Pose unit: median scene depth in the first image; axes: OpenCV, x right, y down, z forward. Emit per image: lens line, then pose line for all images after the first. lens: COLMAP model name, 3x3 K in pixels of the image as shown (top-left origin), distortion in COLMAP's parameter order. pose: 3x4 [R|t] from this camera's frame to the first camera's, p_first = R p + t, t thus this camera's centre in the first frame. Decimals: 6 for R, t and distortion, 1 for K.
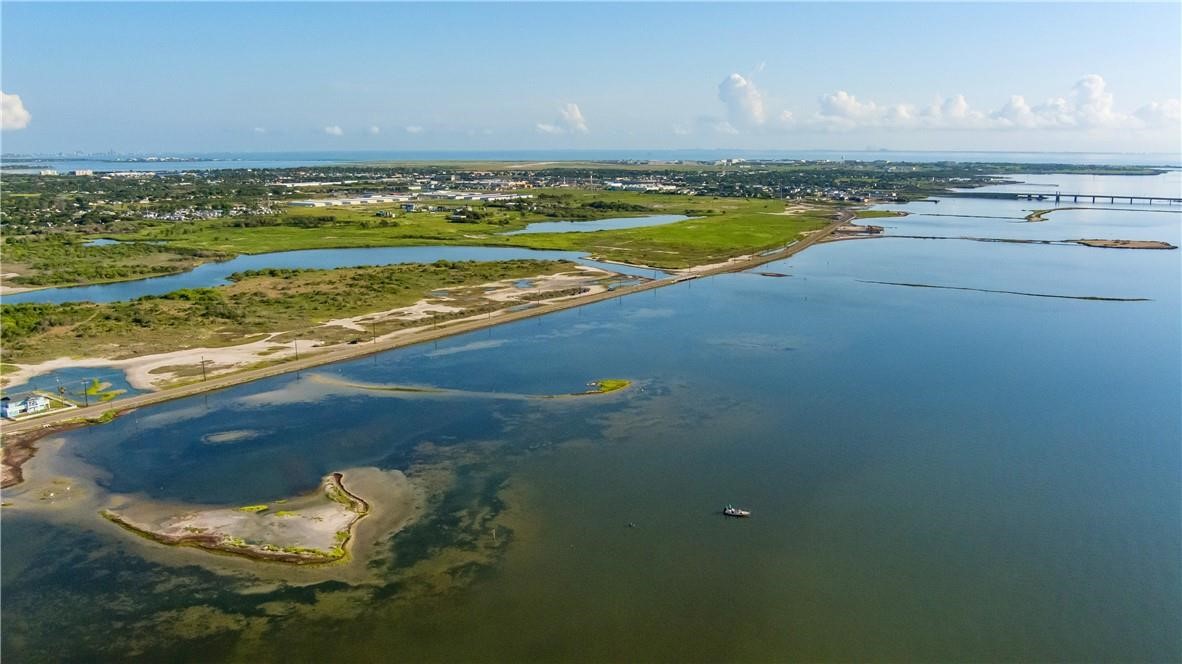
lens RADIAL K [[955.2, 0, 591.0], [0, 955.2, 332.0], [0, 0, 1]] dist [-0.049802, 0.011349]
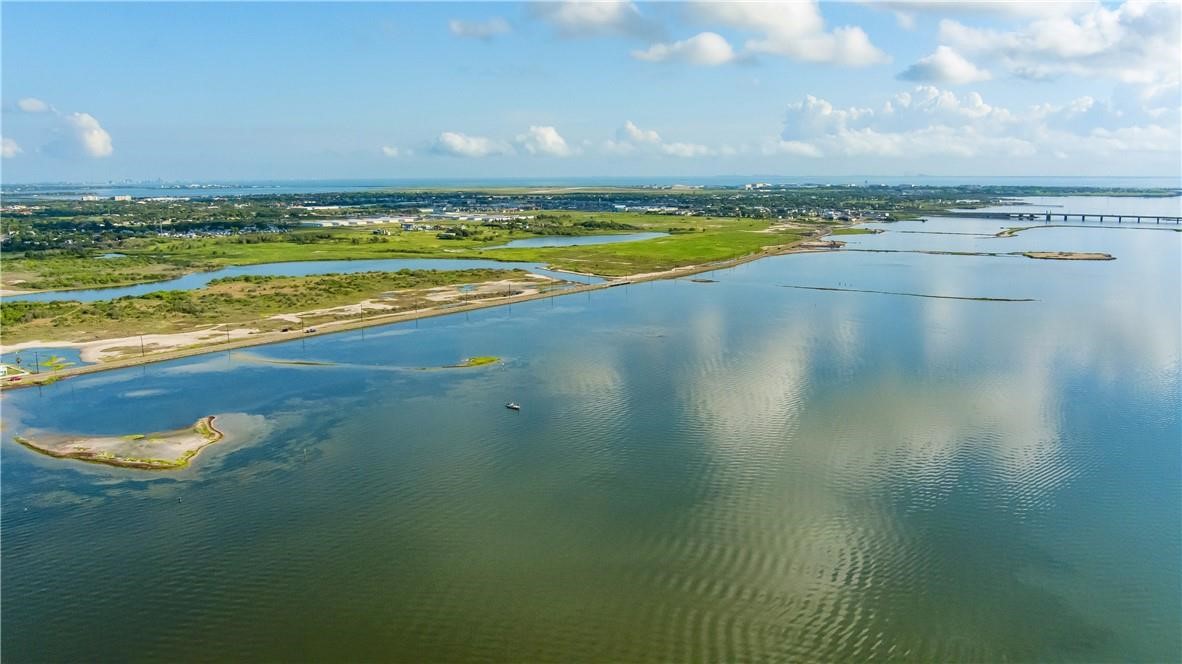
lens RADIAL K [[955.2, 0, 591.0], [0, 955.2, 332.0], [0, 0, 1]] dist [-0.049802, 0.011349]
pose [[0.999099, 0.002032, -0.042401, 0.095233], [-0.003200, 0.999617, -0.027498, 0.024299], [0.042328, 0.027609, 0.998722, -0.073632]]
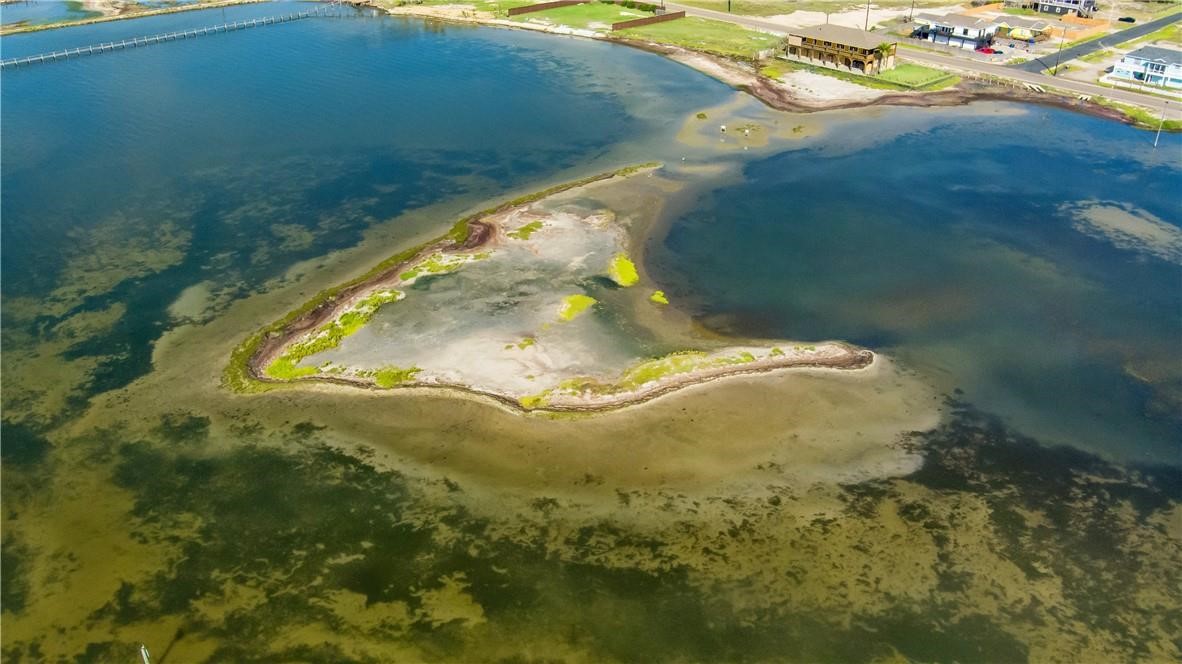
lens RADIAL K [[955.2, 0, 591.0], [0, 955.2, 332.0], [0, 0, 1]] dist [-0.049802, 0.011349]
pose [[-0.205008, 0.472298, -0.857267, 0.014659], [-0.192157, 0.839402, 0.508408, -0.005119], [0.959712, 0.268958, -0.081329, 0.317070]]
